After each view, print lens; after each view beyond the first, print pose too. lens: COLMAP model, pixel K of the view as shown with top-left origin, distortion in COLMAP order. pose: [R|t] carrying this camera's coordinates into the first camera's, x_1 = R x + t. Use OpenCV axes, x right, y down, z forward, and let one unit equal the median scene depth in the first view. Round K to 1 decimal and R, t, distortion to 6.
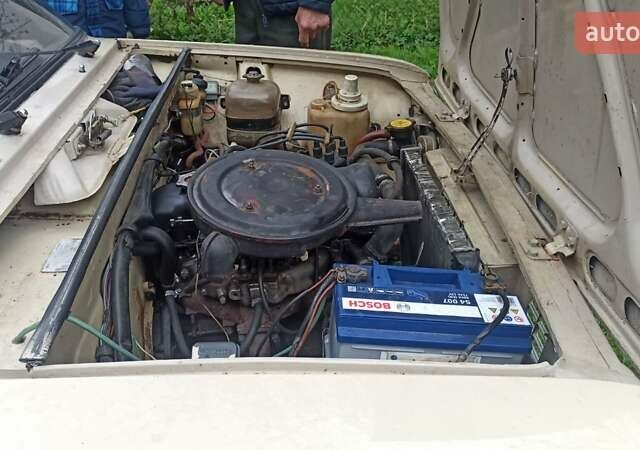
lens RADIAL K [[591.8, 0, 320.0], [0, 591.8, 225.0], [0, 0, 1]] dist [0.083499, -0.101786]
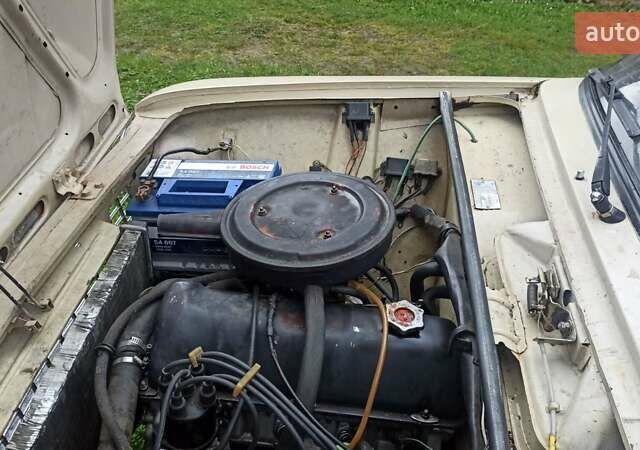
lens RADIAL K [[591.8, 0, 320.0], [0, 591.8, 225.0], [0, 0, 1]] dist [0.083499, -0.101786]
pose [[-0.985657, -0.114236, 0.124217, -0.228375], [0.076437, 0.354026, 0.932107, -0.980156], [-0.150456, 0.928233, -0.340216, 1.389647]]
